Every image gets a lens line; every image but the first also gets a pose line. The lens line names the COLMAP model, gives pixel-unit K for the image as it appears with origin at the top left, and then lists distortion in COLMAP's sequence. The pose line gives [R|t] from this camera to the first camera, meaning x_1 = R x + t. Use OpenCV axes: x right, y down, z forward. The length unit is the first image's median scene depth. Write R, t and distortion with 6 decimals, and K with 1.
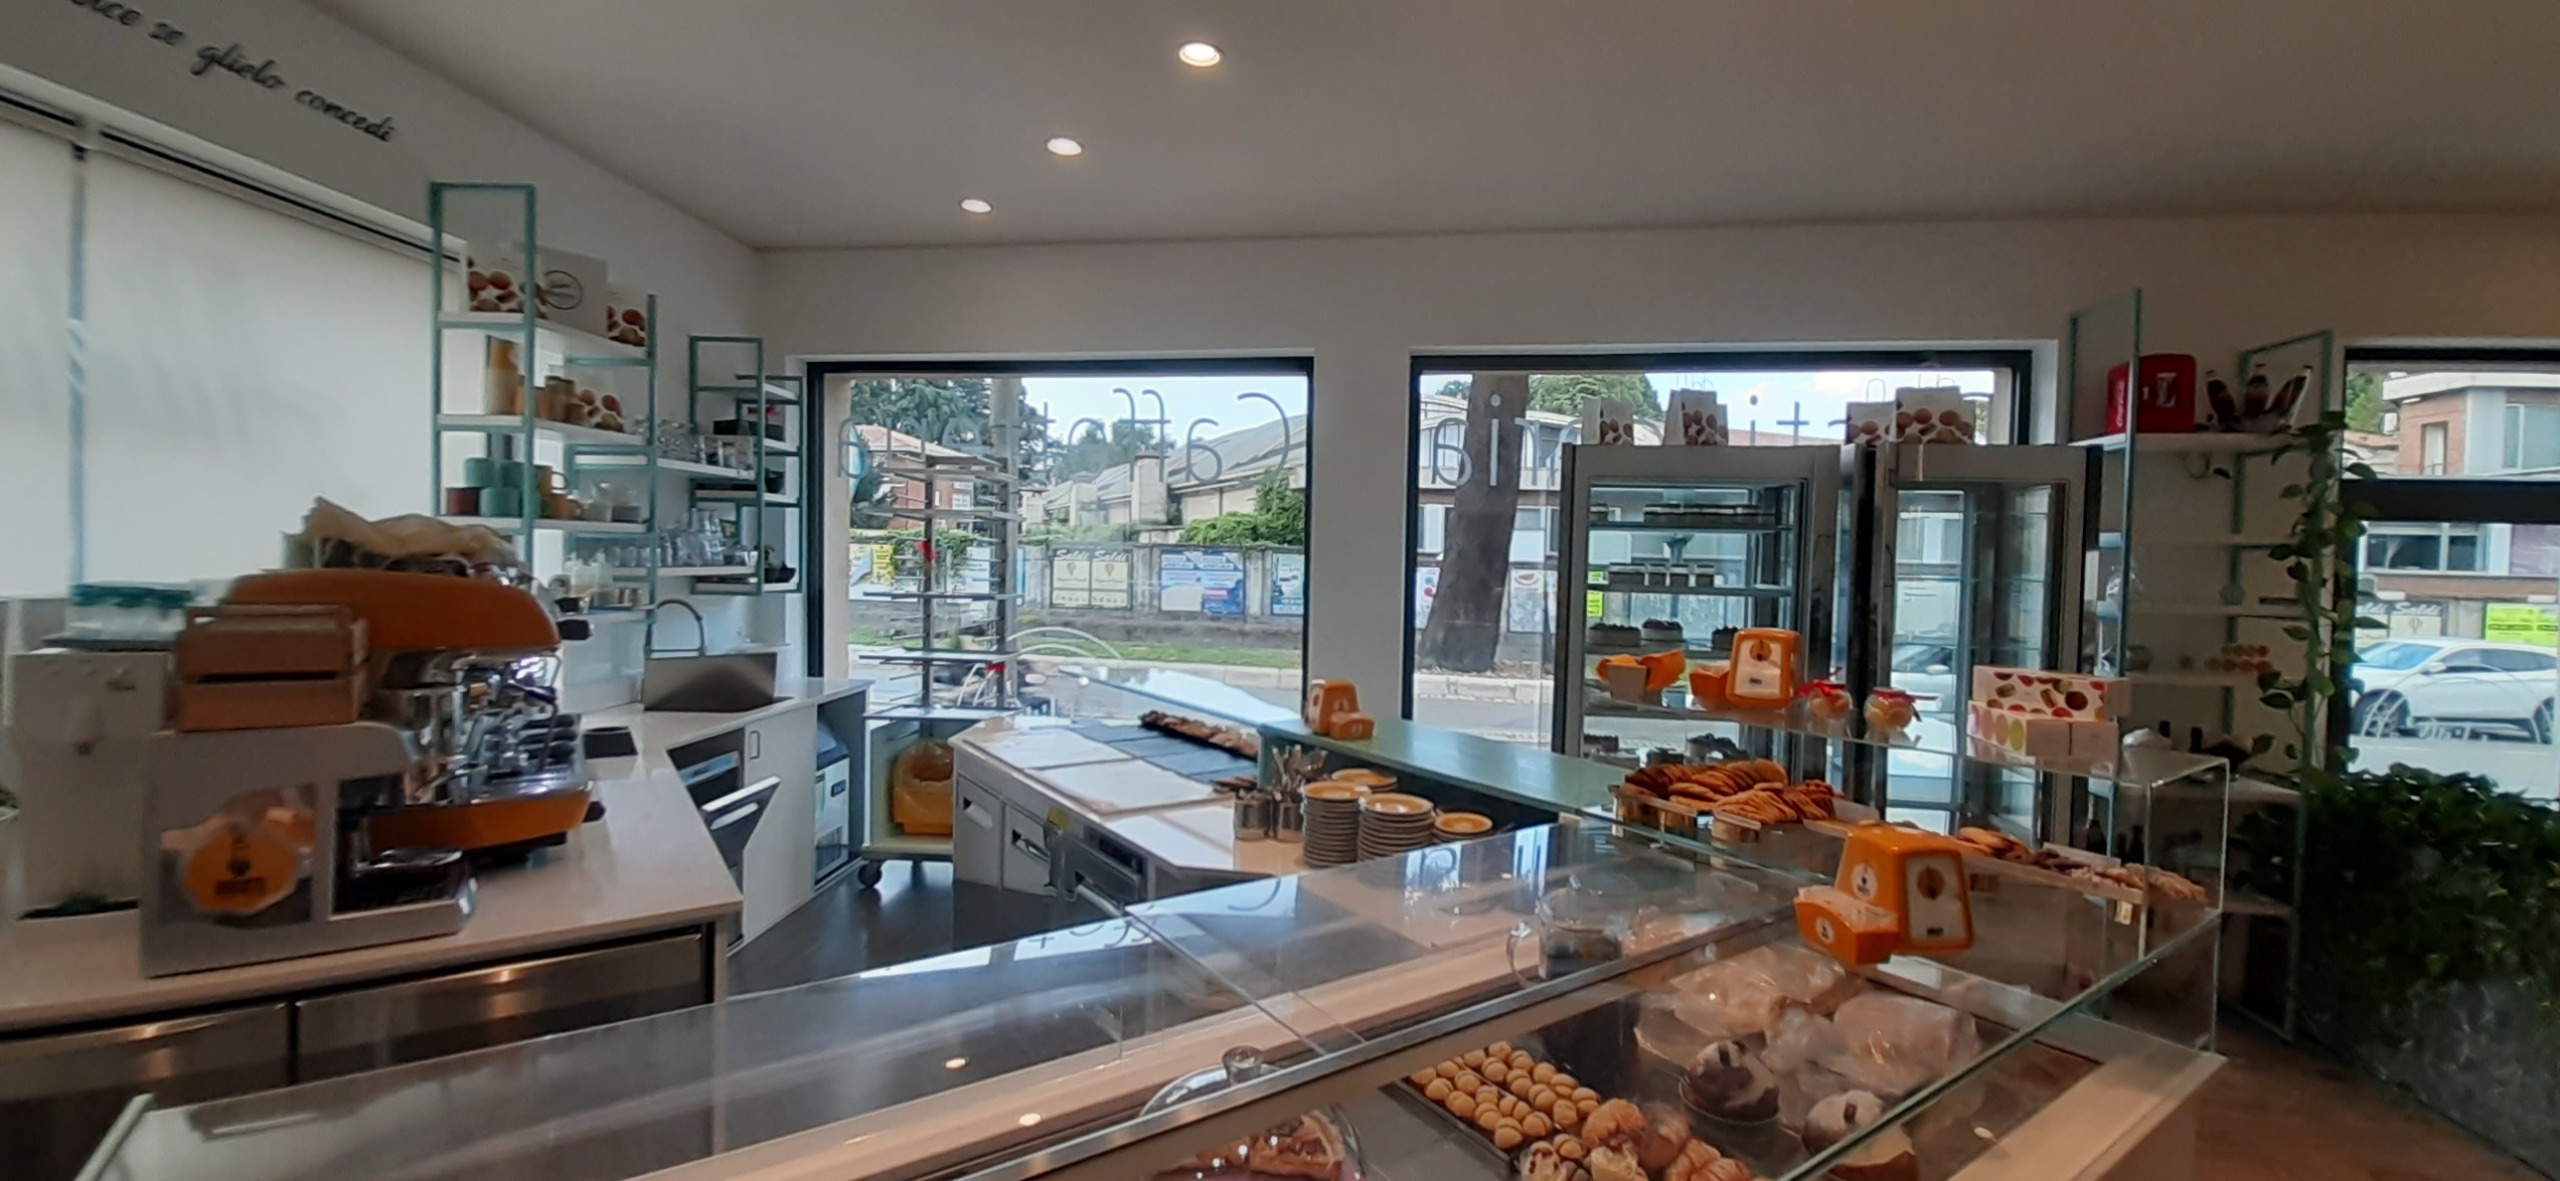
lens RADIAL K [[1033.3, 0, 1277.2], [0, 1033.3, 581.6], [0, 0, 1]] dist [0.023887, -0.017841]
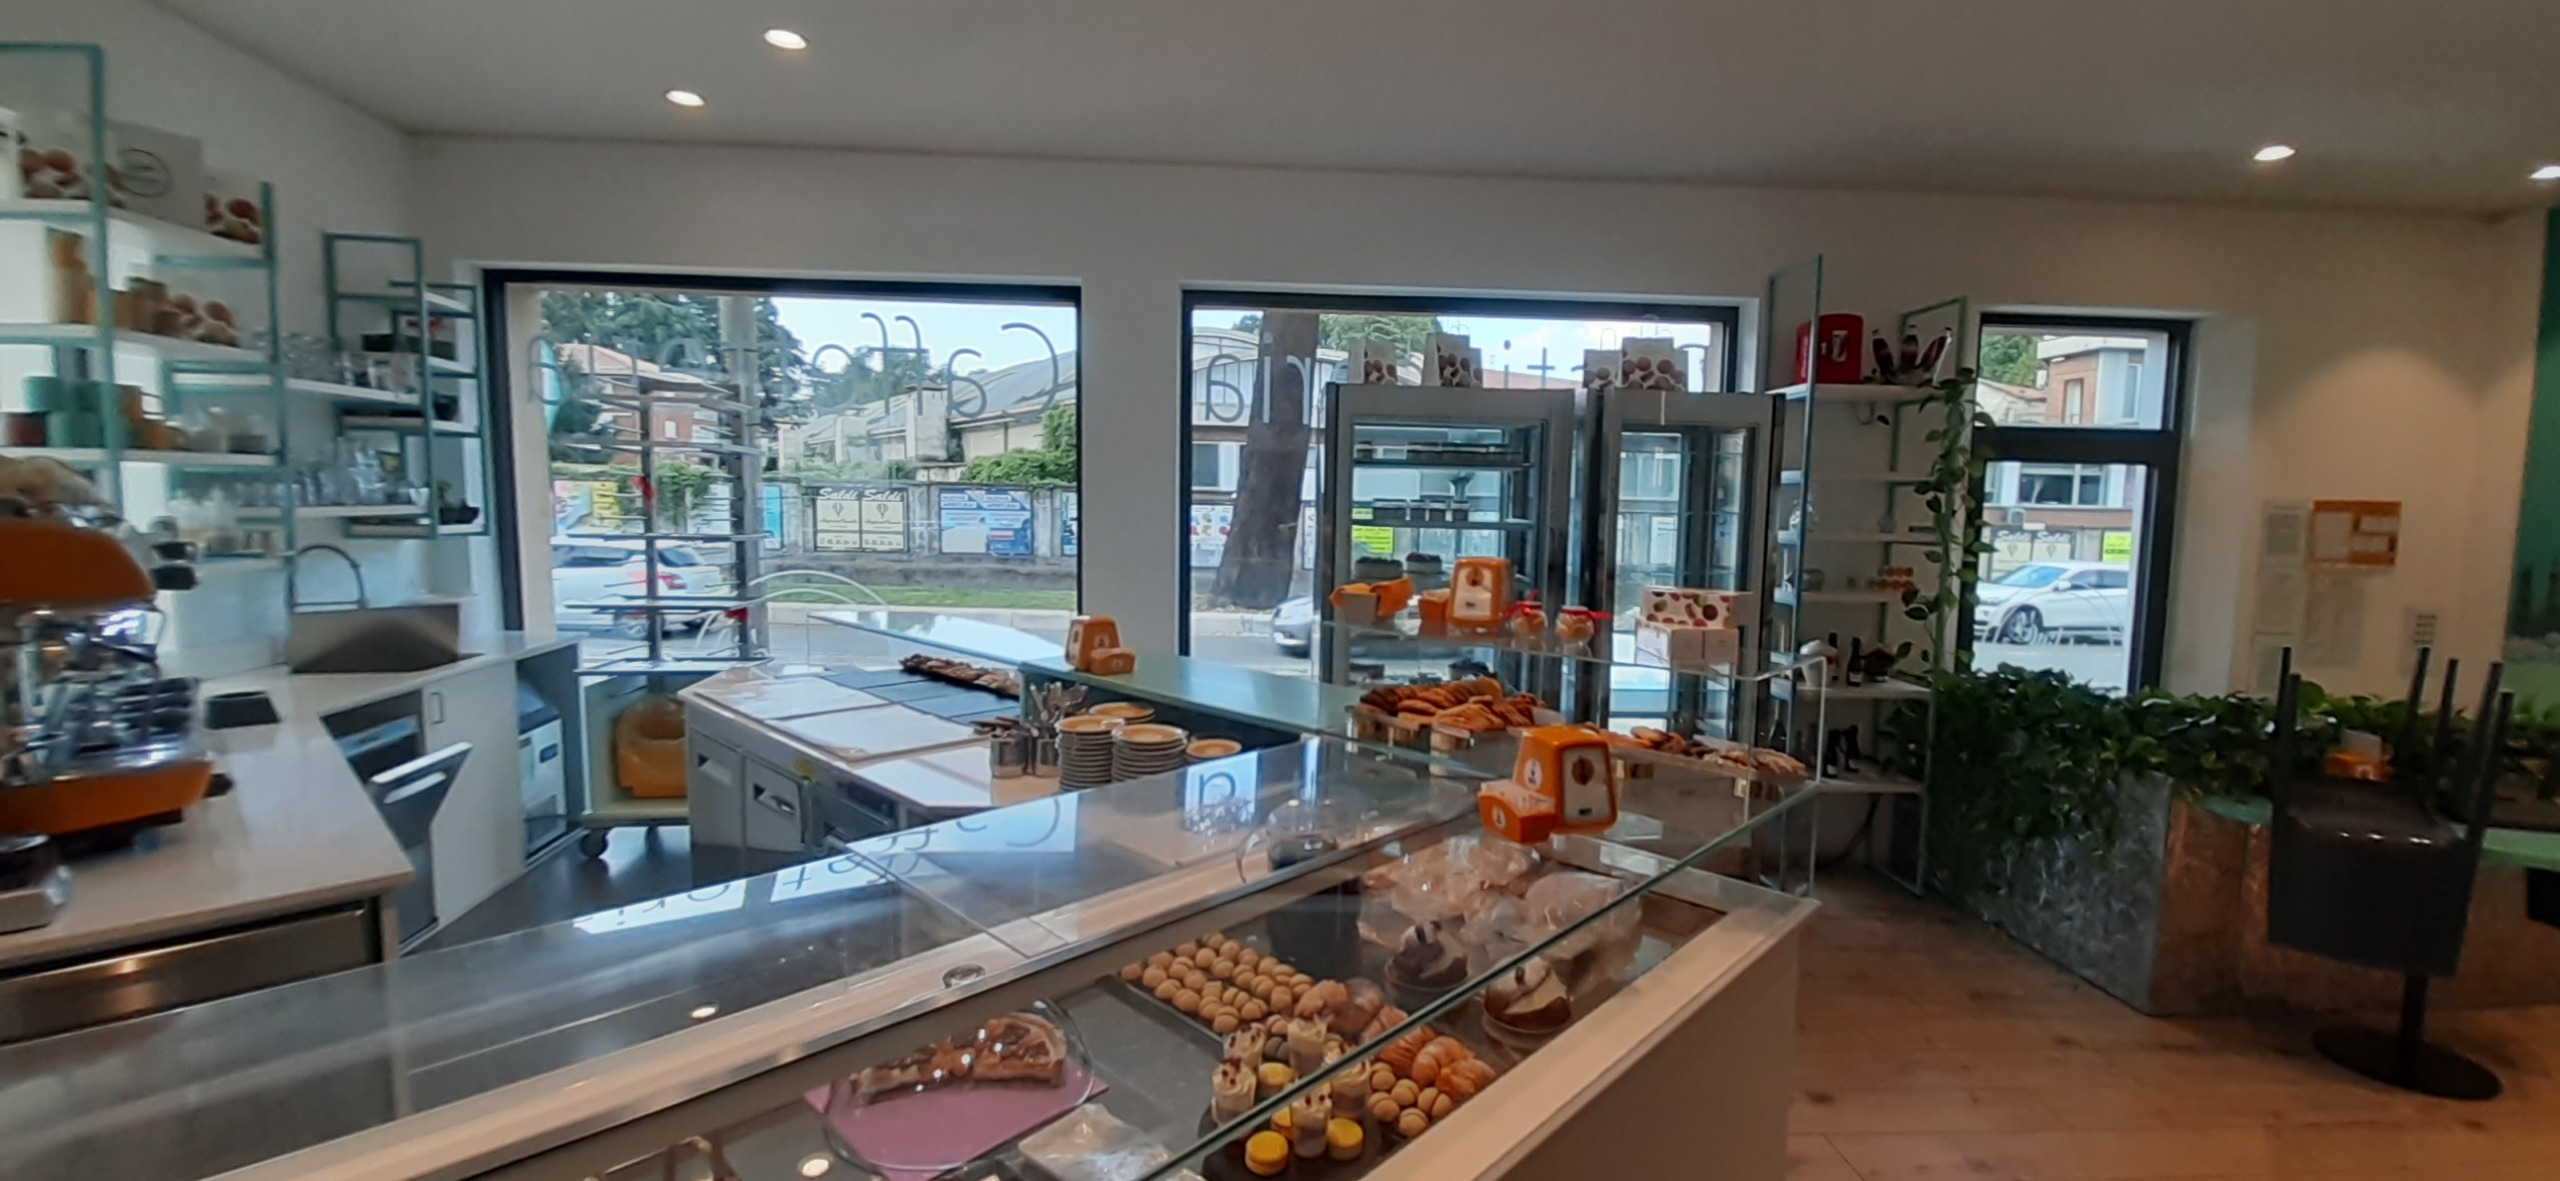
lens RADIAL K [[1045.5, 0, 1297.1], [0, 1045.5, 589.4], [0, 0, 1]] dist [0.021795, -0.018385]
pose [[0.977317, -0.021222, 0.210718, 0.023490], [0.007338, 0.997762, 0.066455, 0.002386], [-0.211656, -0.063401, 0.975286, -0.019785]]
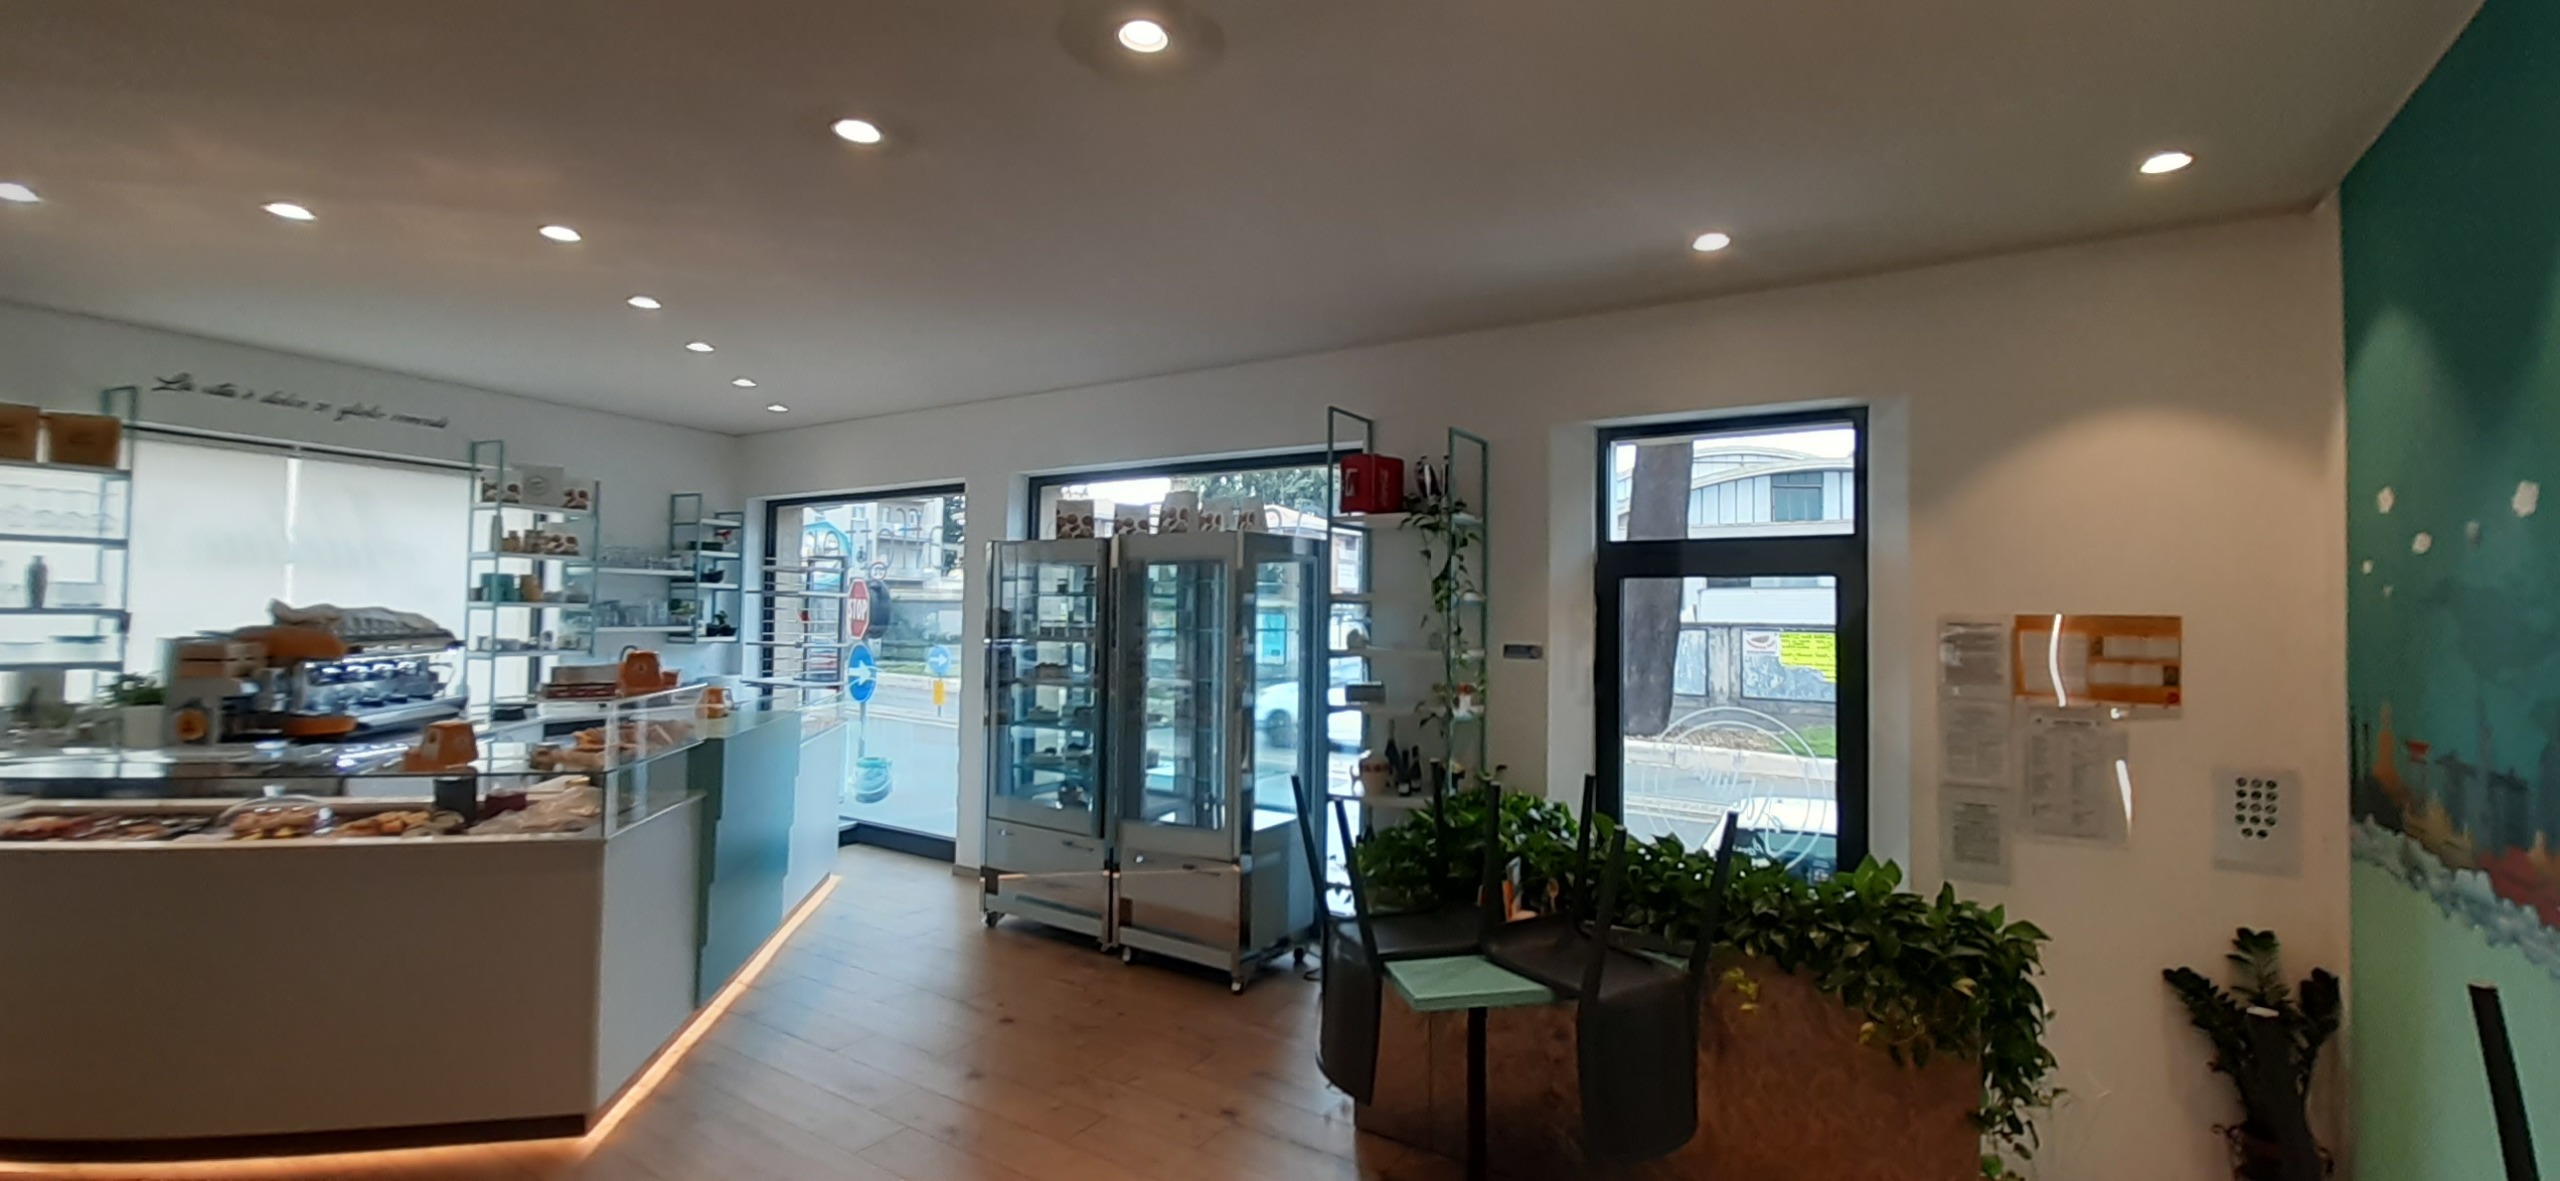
lens RADIAL K [[1033.3, 0, 1277.2], [0, 1033.3, 581.6], [0, 0, 1]] dist [0.023887, -0.017841]
pose [[0.915000, -0.023681, -0.402758, 1.056043], [-0.002341, 0.997948, -0.063994, 0.017603], [0.403446, 0.059497, 0.913067, -0.167315]]
